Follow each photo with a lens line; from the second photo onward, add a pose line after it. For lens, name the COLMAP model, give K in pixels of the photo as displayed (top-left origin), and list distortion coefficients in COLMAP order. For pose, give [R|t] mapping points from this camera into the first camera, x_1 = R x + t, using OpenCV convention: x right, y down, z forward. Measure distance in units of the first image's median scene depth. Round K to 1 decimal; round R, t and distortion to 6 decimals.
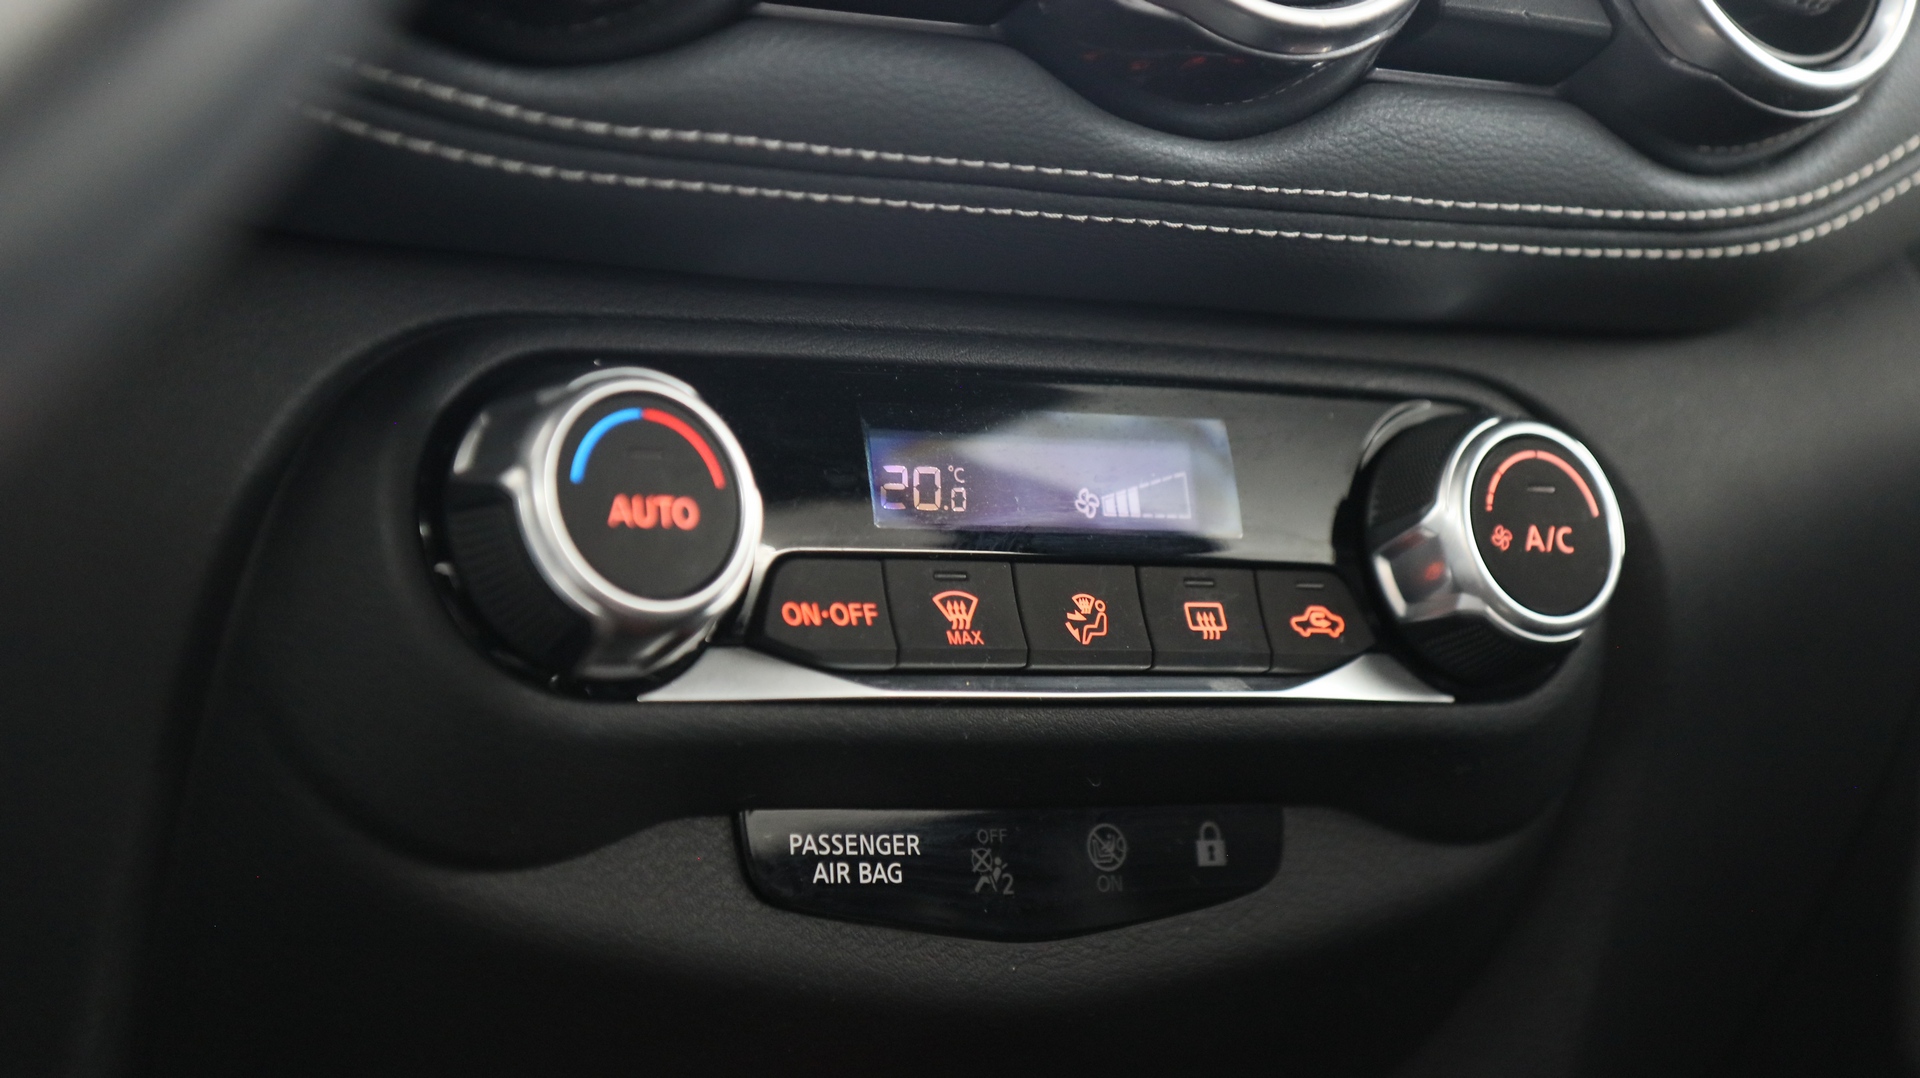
lens RADIAL K [[4083.7, 0, 960.3], [0, 4083.7, 540.9], [0, 0, 1]] dist [0.368938, 0.000000]
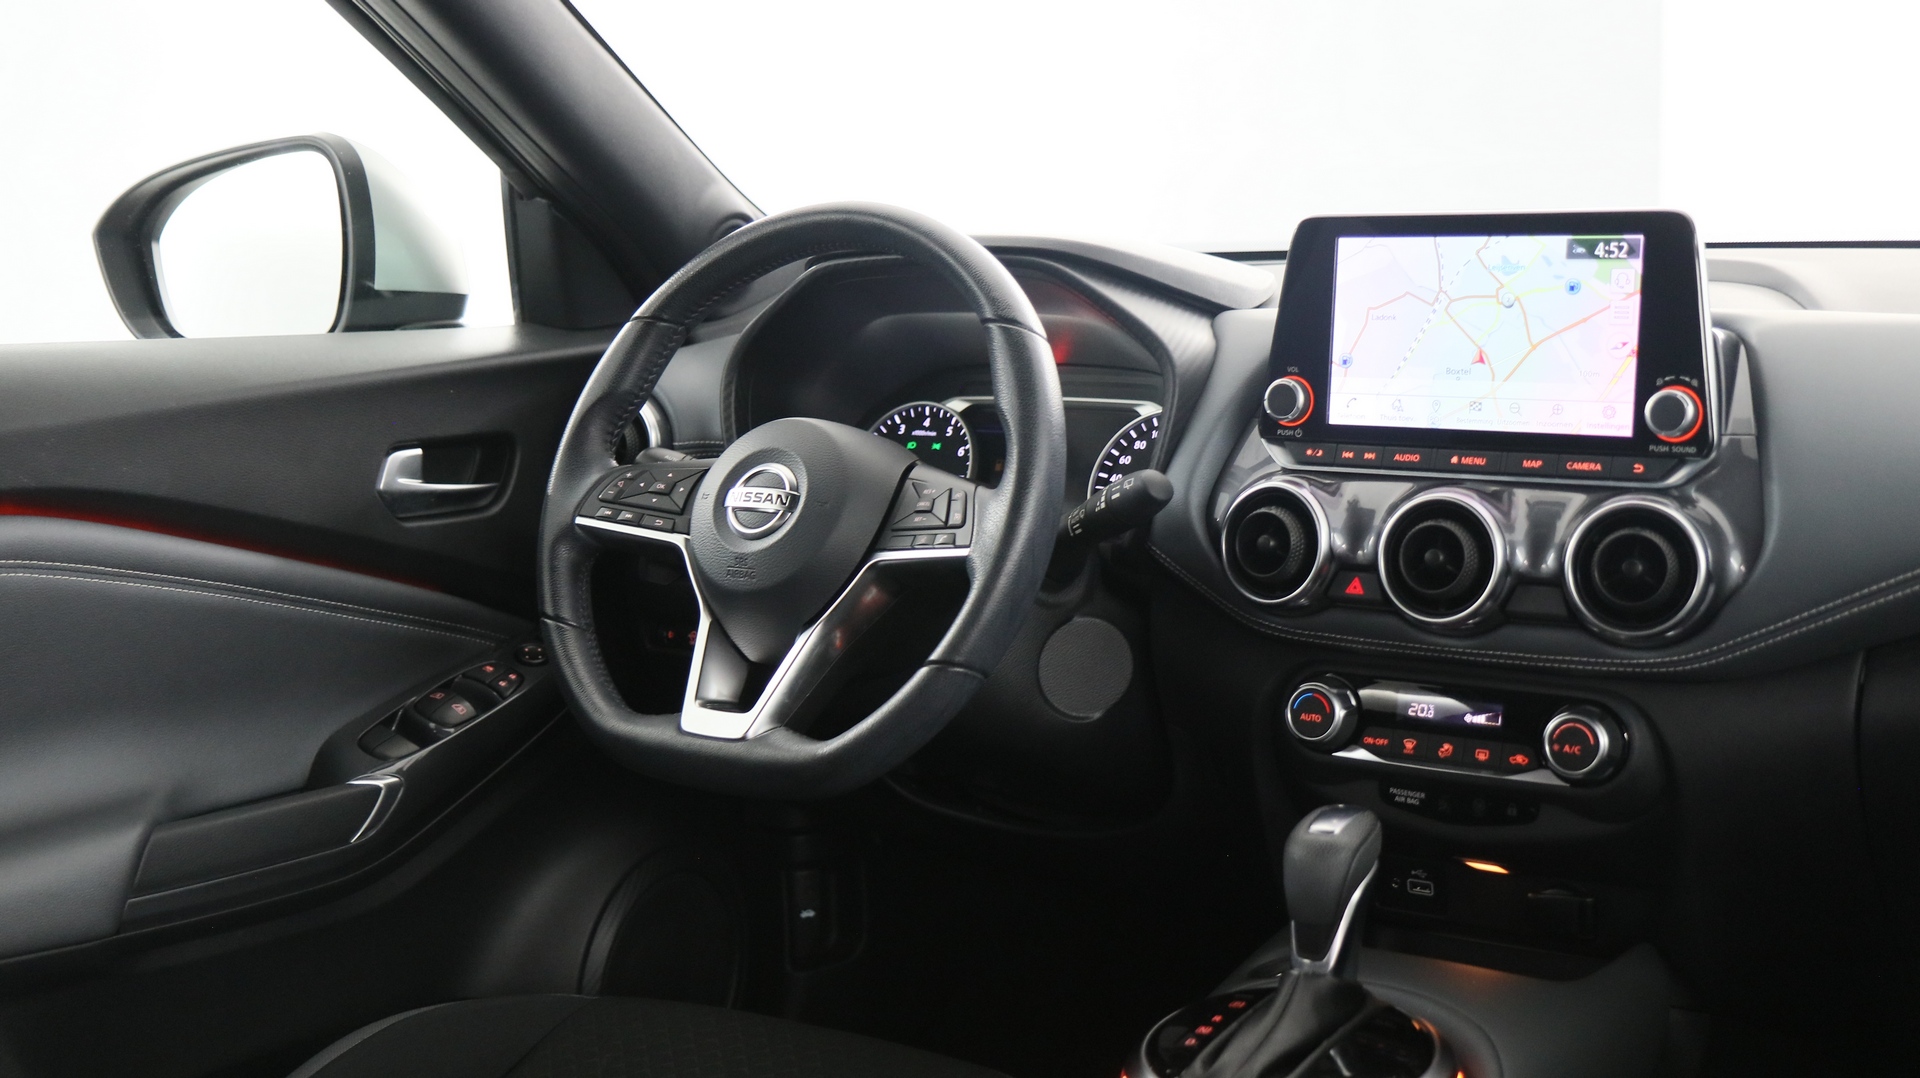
lens RADIAL K [[2289.1, 0, 971.7], [0, 2289.1, 557.3], [0, 0, 1]] dist [0.023130, 0.000000]
pose [[0.359454, 0.136284, -0.923157, 1.904395], [0.058922, 0.983989, 0.168207, -0.569970], [0.931301, -0.114857, 0.345669, -0.169886]]
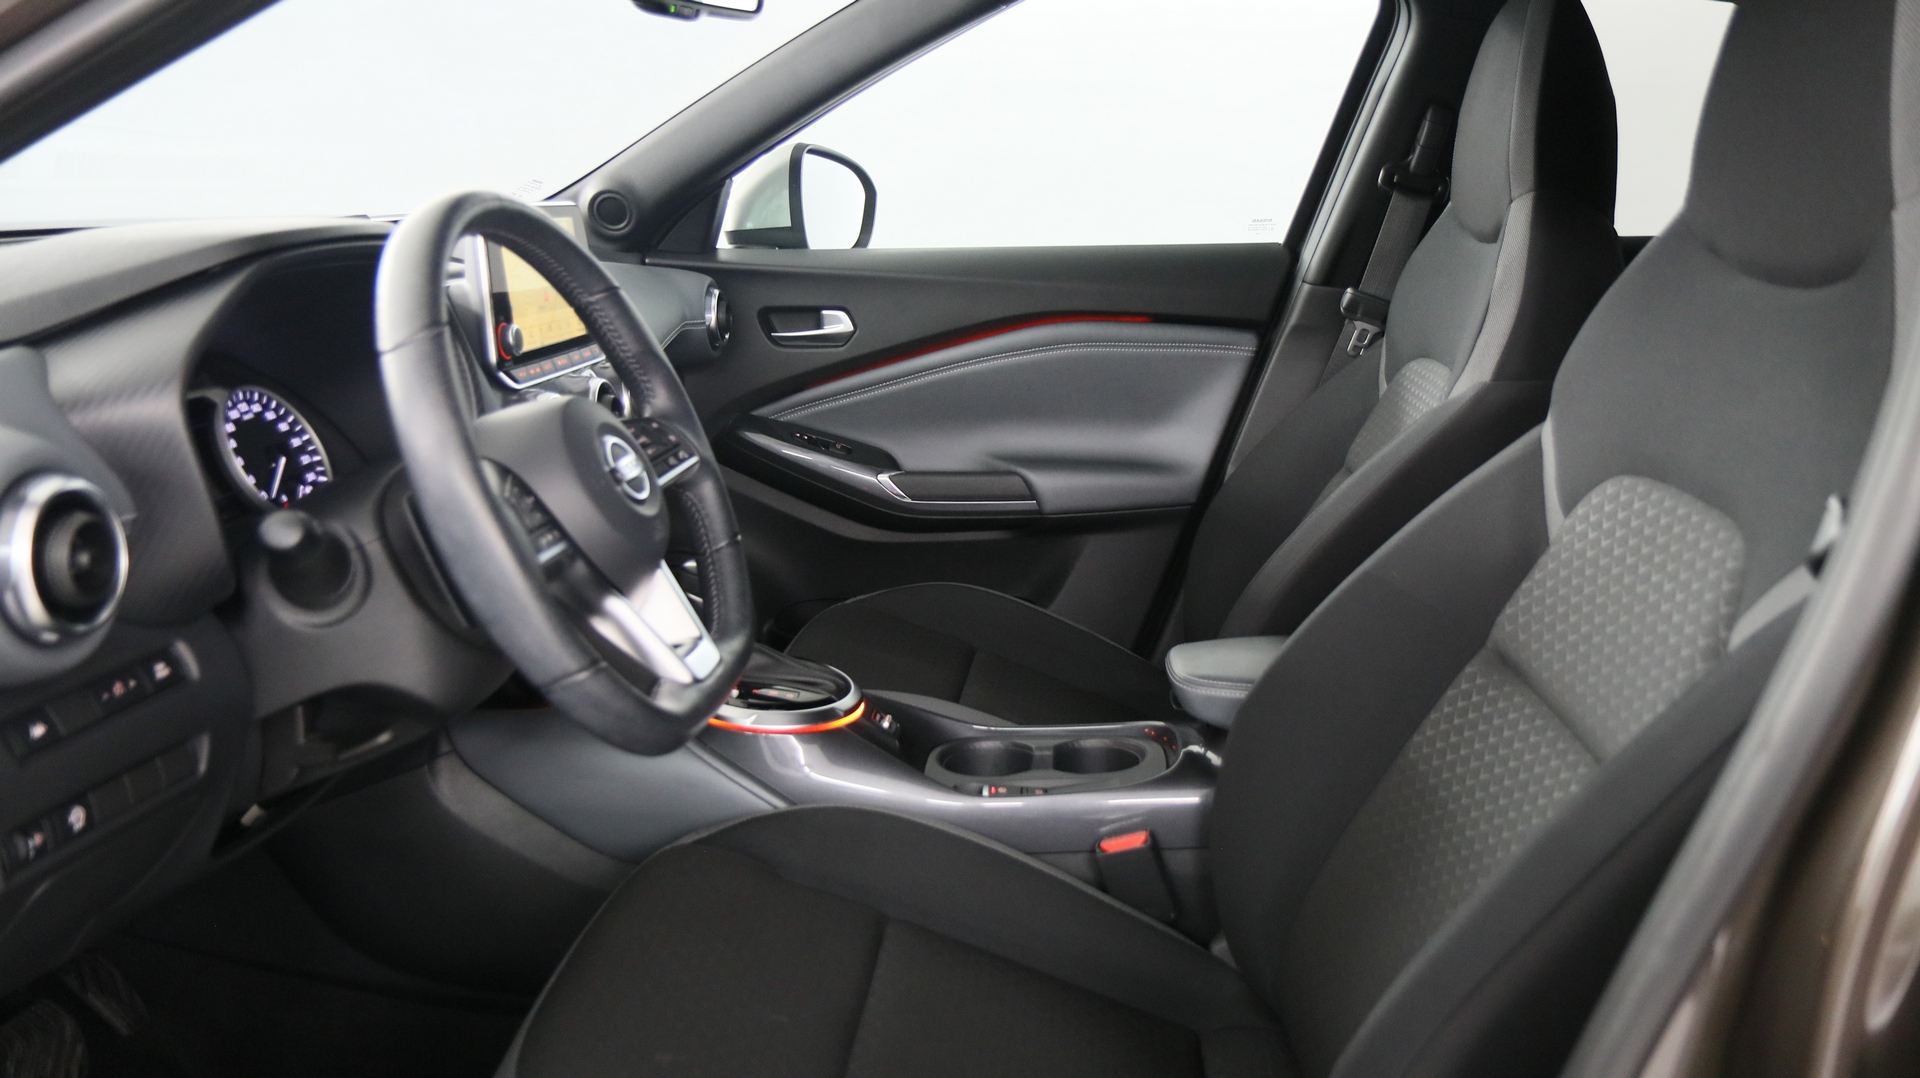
lens RADIAL K [[1444.7, 0, 957.3], [0, 1444.7, 543.5], [0, 0, 1]] dist [-0.025651, 0.020625]
pose [[0.631235, -0.170788, 0.756554, -1.298113], [-0.051794, 0.963994, 0.260832, -0.601758], [-0.773860, -0.203831, 0.599661, -0.800870]]
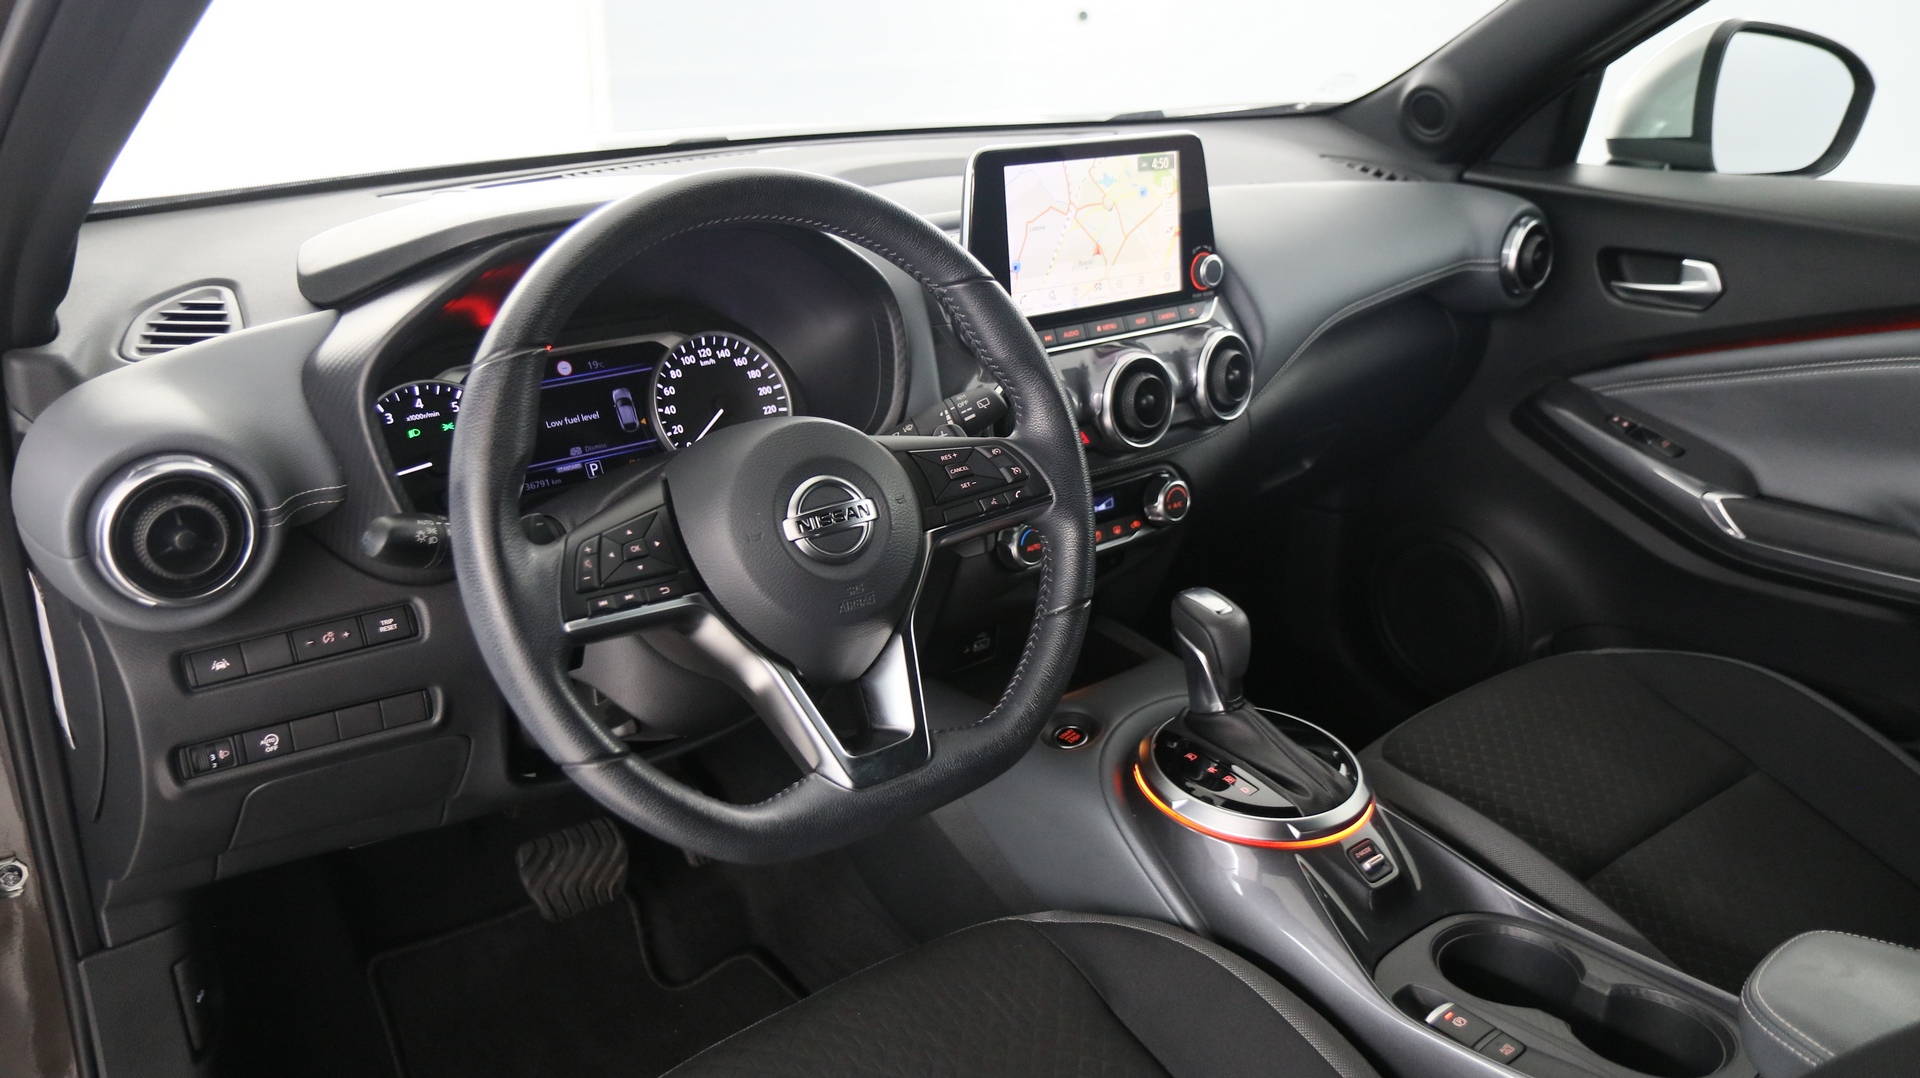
lens RADIAL K [[1444.7, 0, 959.0], [0, 1444.7, 550.8], [0, 0, 1]] dist [-0.025651, 0.020625]
pose [[0.996622, -0.026944, 0.077584, -0.311021], [-0.006219, 0.917183, 0.398417, -0.746466], [-0.081894, -0.397553, 0.913917, -0.781873]]
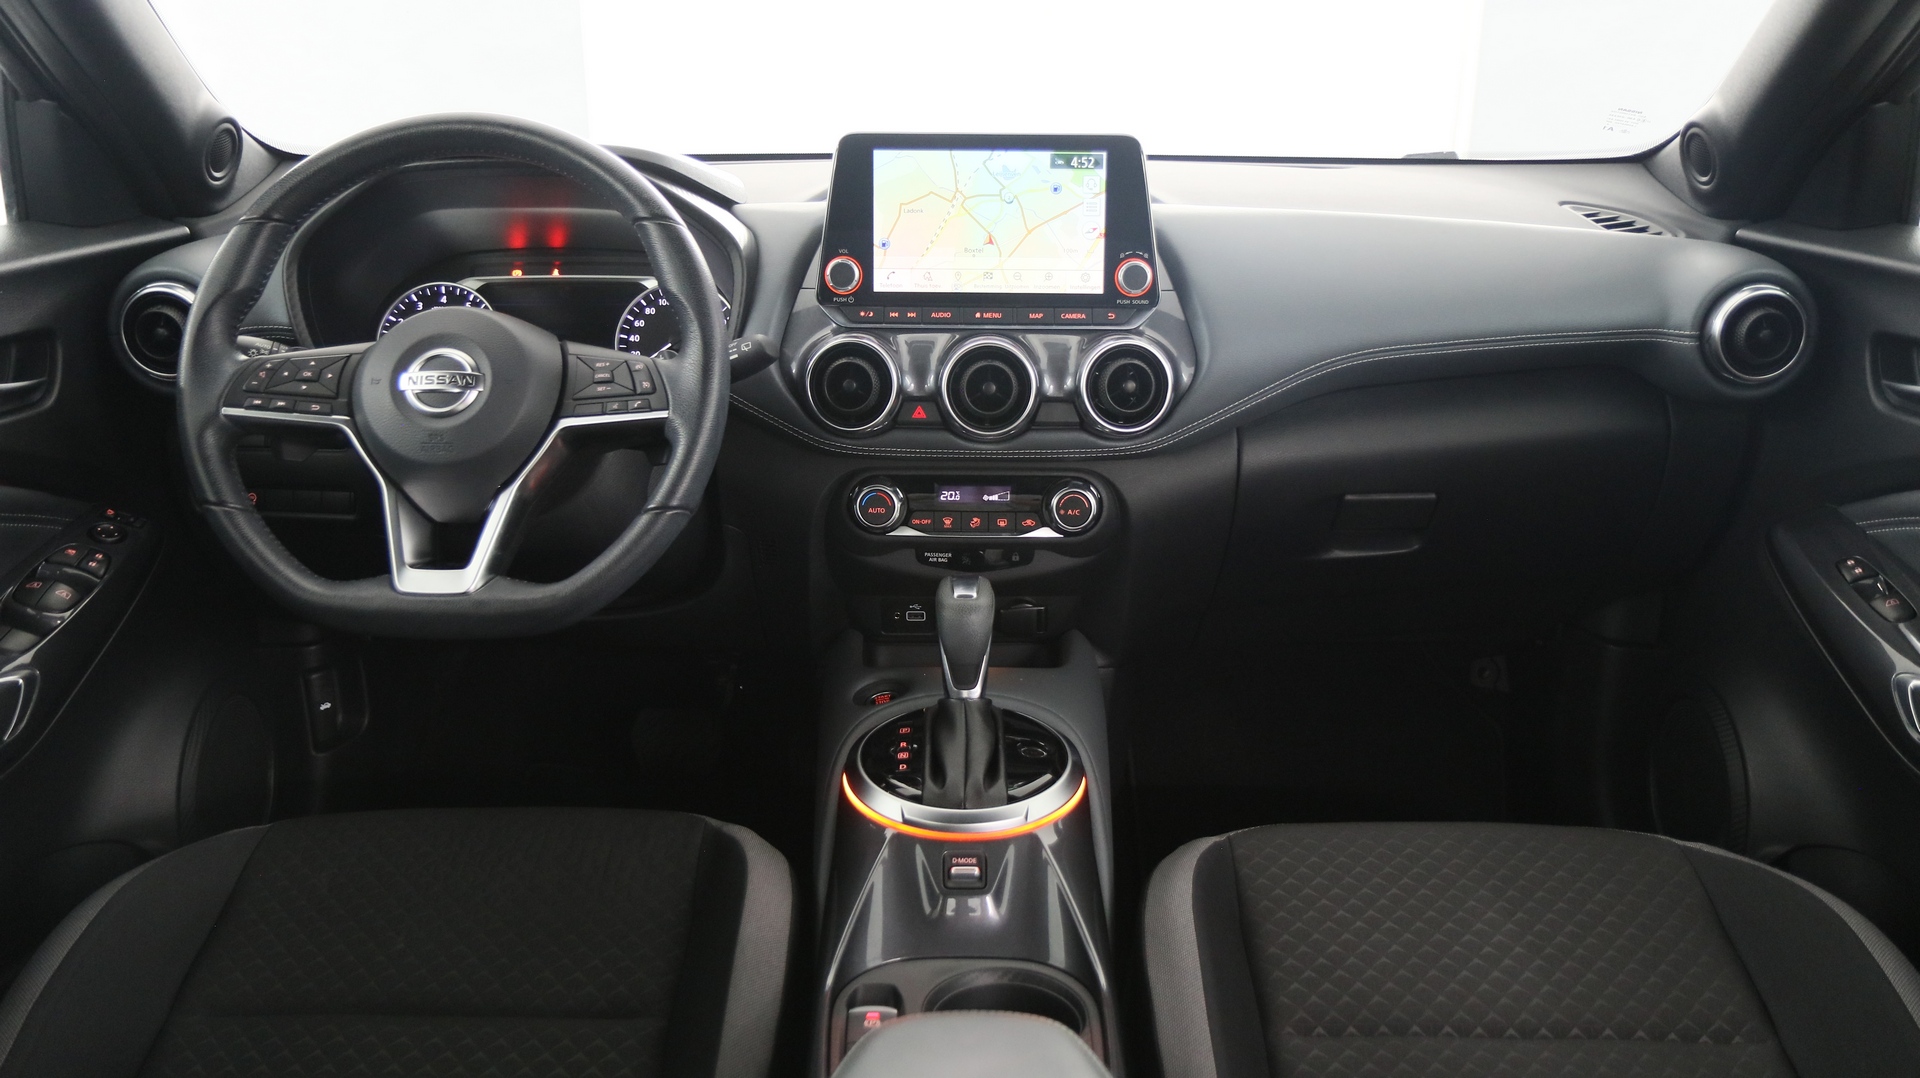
lens RADIAL K [[1444.7, 0, 952.0], [0, 1444.7, 545.3], [0, 0, 1]] dist [-0.025651, 0.020625]
pose [[0.822232, 0.172534, -0.542371, 1.094571], [0.016196, 0.945467, 0.325316, -0.601627], [0.568921, -0.276270, 0.774599, -0.562953]]
